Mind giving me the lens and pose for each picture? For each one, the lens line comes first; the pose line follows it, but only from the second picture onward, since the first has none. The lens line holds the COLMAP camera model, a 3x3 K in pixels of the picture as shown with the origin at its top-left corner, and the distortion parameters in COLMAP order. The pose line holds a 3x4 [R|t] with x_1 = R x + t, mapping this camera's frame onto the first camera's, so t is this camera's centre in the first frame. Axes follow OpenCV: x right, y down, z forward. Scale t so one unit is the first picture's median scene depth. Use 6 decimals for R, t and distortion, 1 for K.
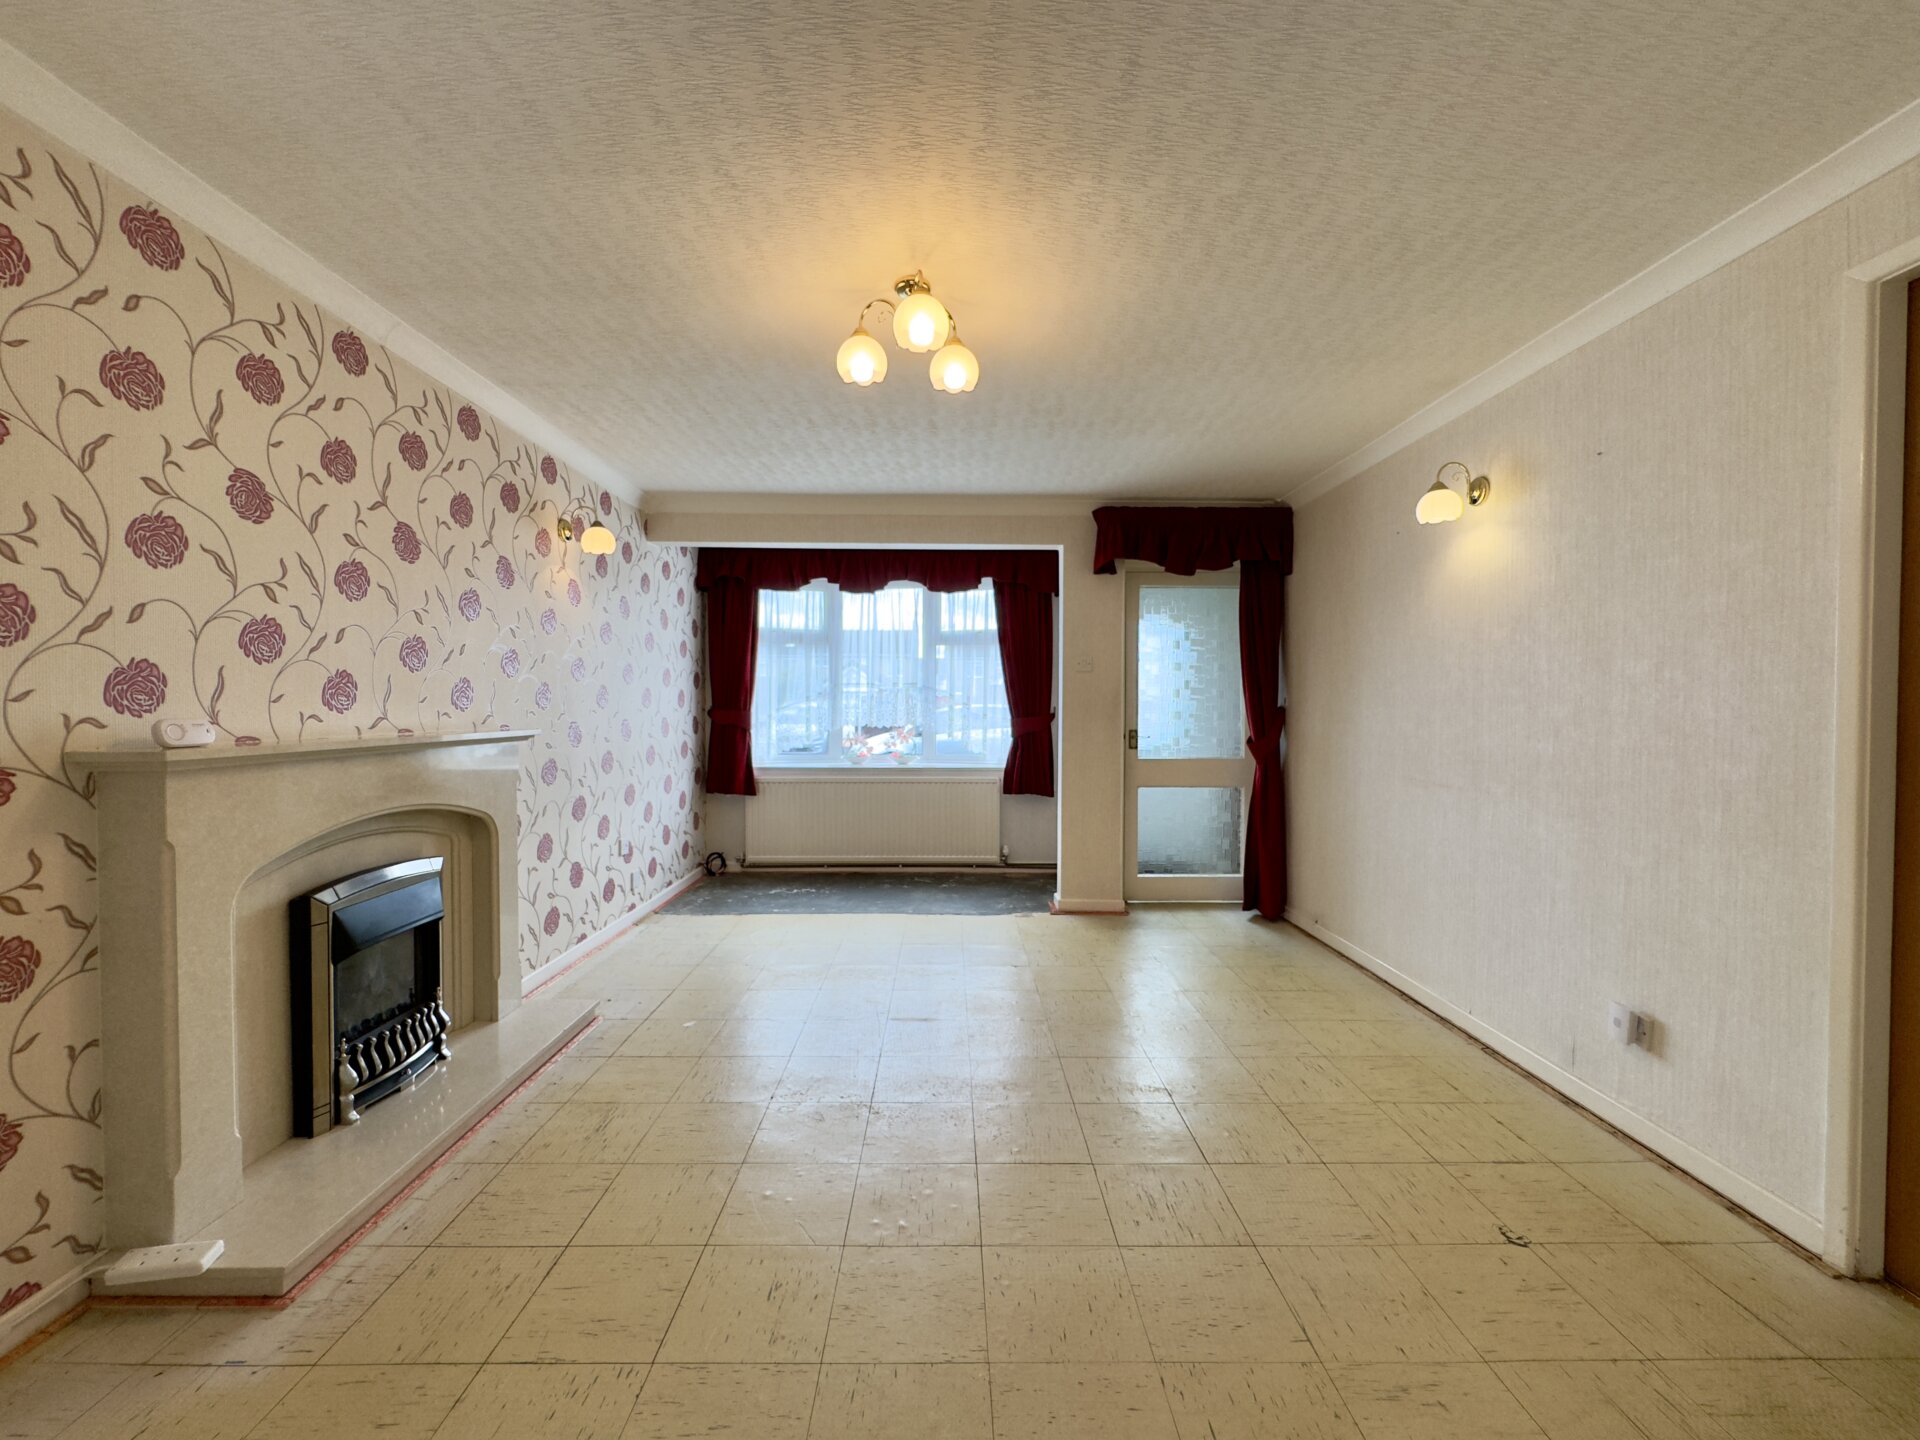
lens RADIAL K [[765.9, 0, 956.9], [0, 765.9, 717.9], [0, 0, 1]] dist [-0.001320, 0.000252]
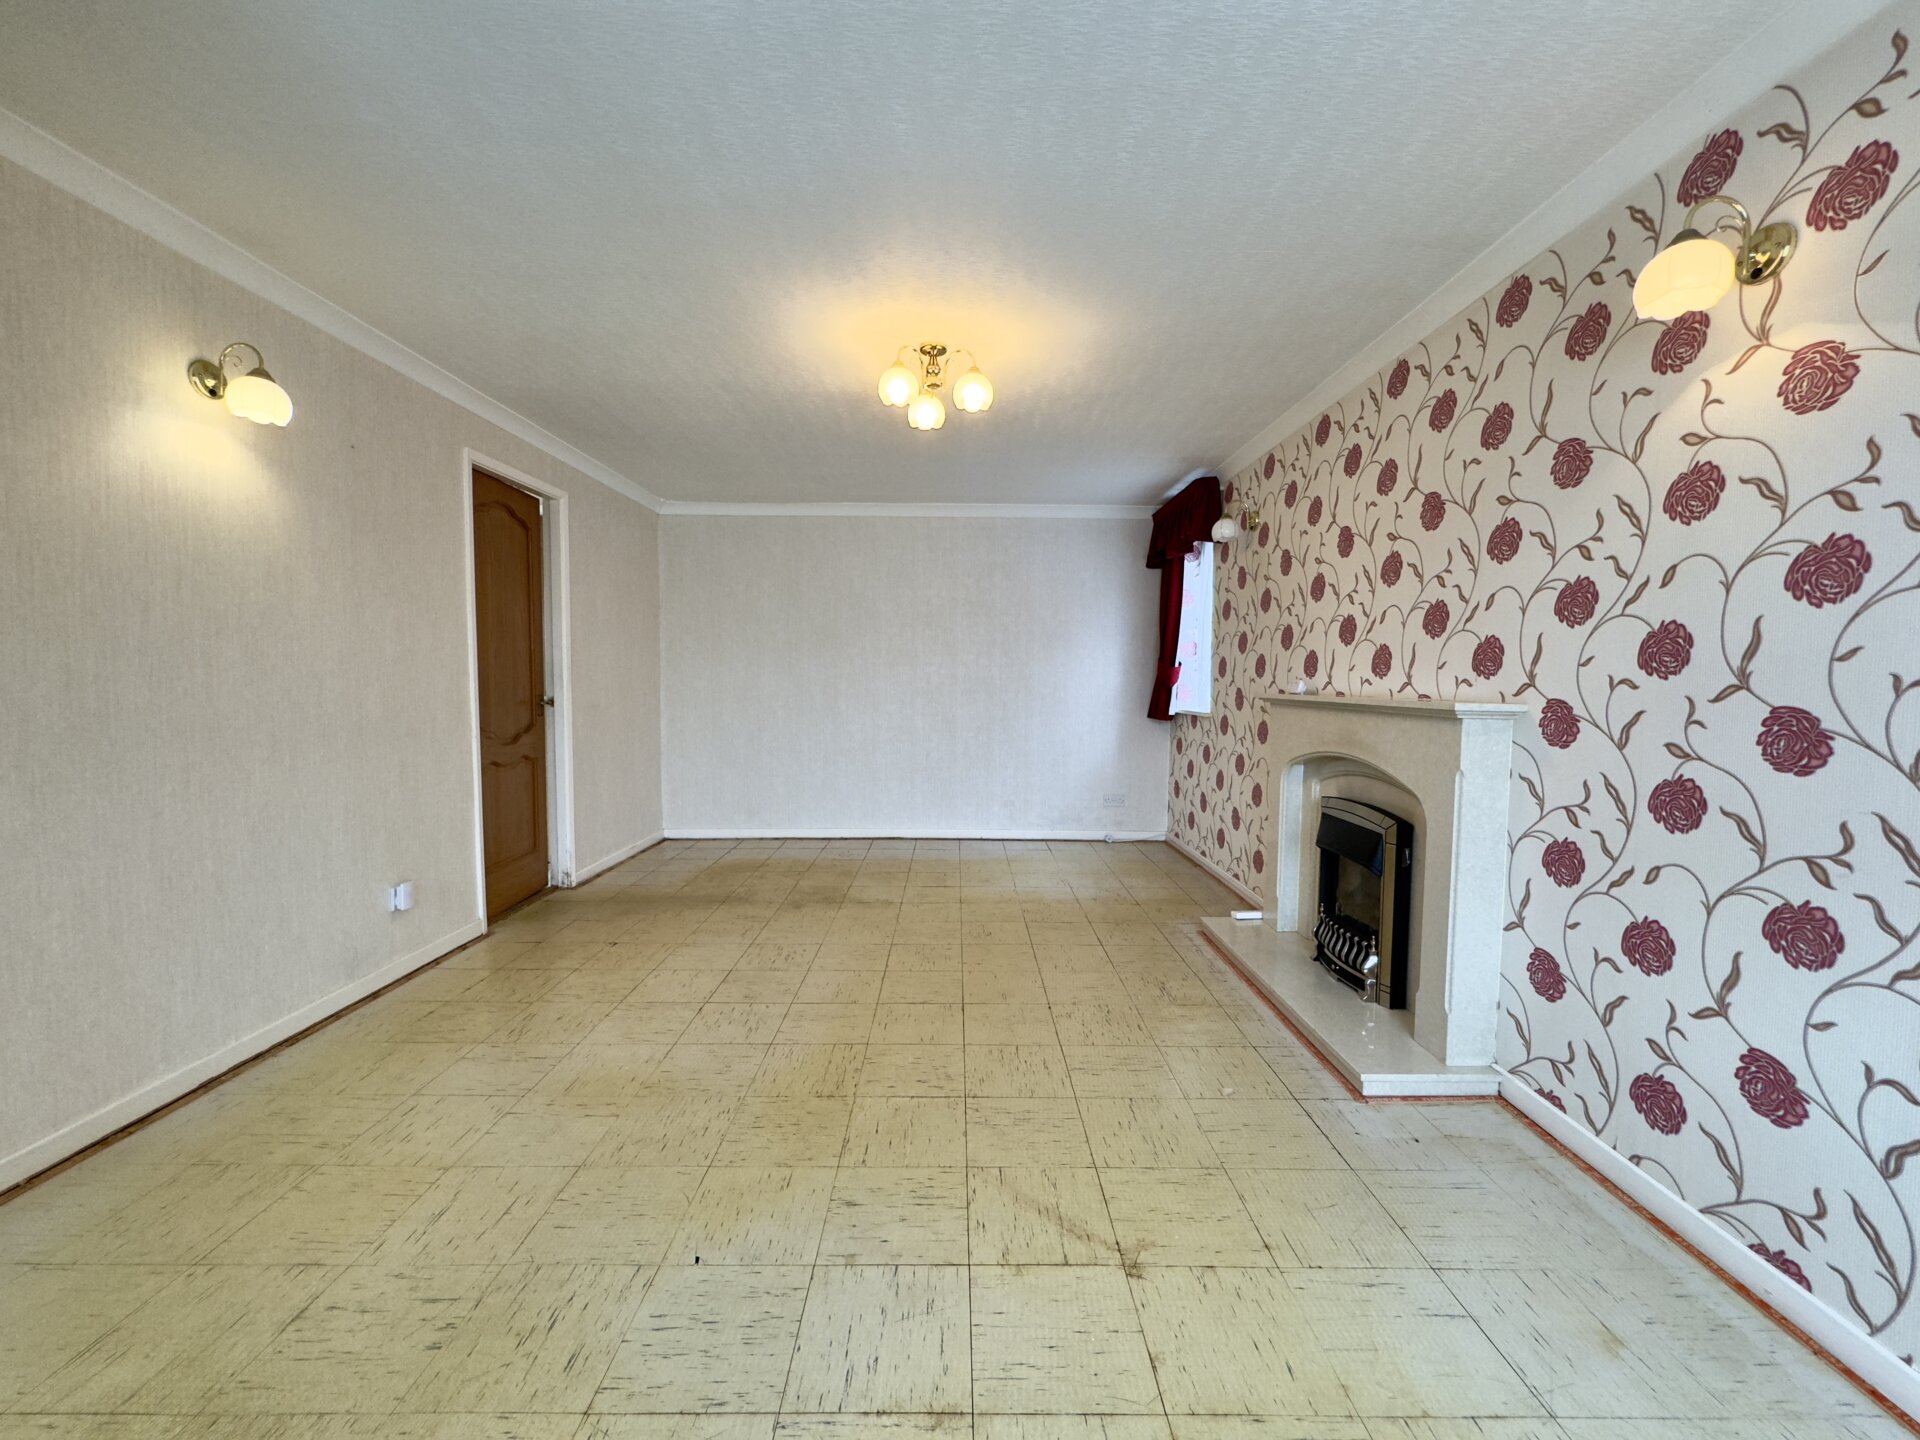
lens RADIAL K [[765.9, 0, 957.3], [0, 765.9, 720.2], [0, 0, 1]] dist [-0.001320, 0.000252]
pose [[-0.999904, -0.011756, 0.007315, -0.087517], [-0.011202, 0.997370, 0.071604, -0.015583], [-0.008138, 0.071515, -0.997406, 1.770067]]
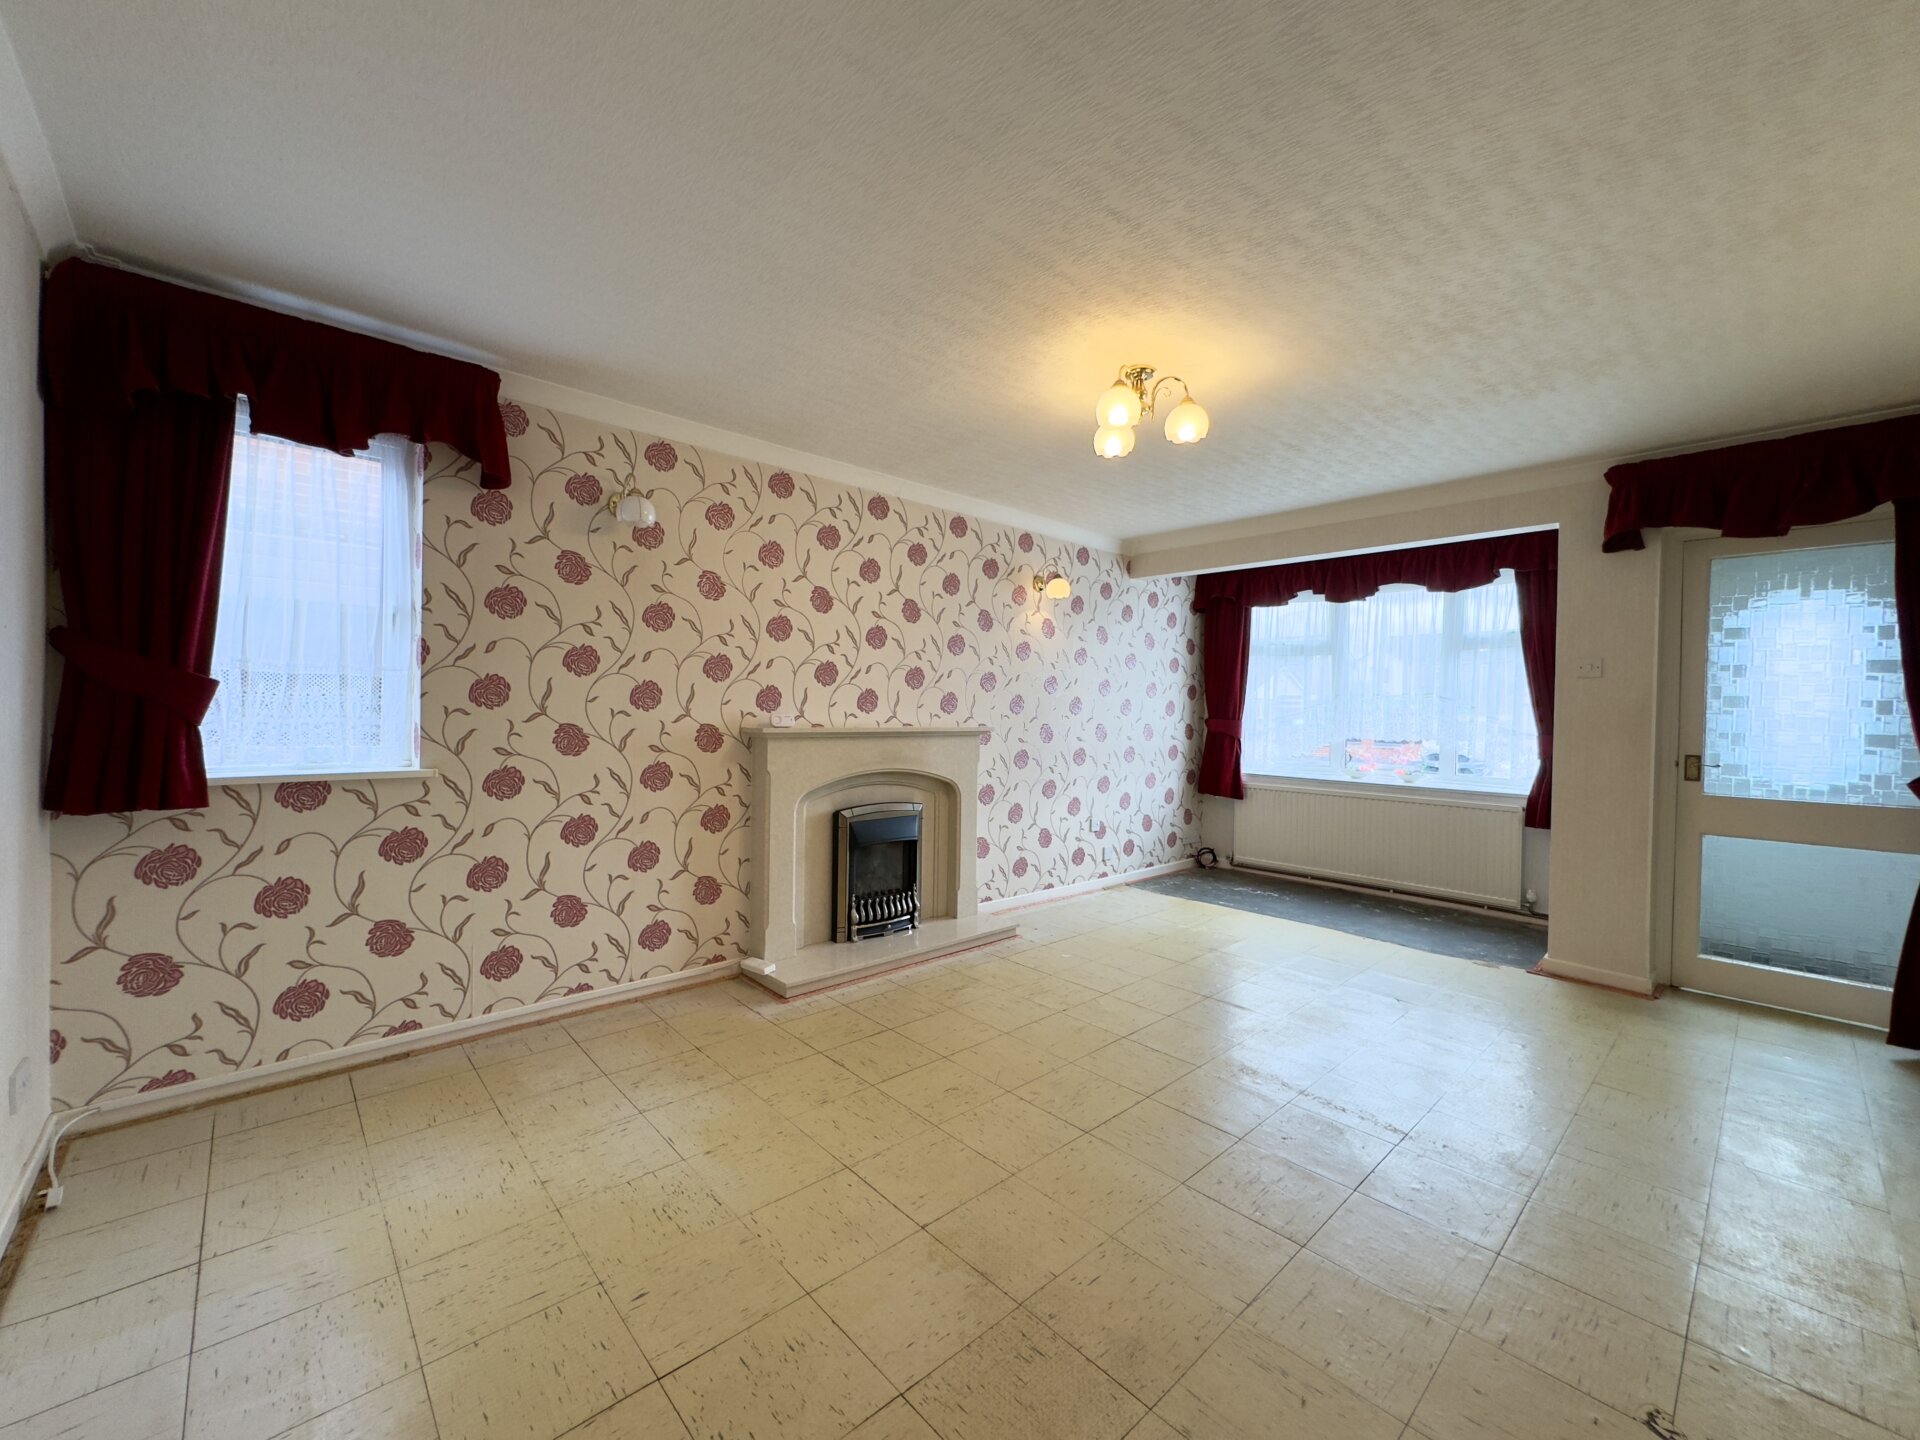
lens RADIAL K [[765.9, 0, 960.6], [0, 765.9, 716.6], [0, 0, 1]] dist [-0.001320, 0.000252]
pose [[0.670929, 0.014942, -0.741371, 0.503607], [-0.027745, 0.999603, -0.004963, 0.003450], [0.741002, 0.023899, 0.671077, -0.020178]]
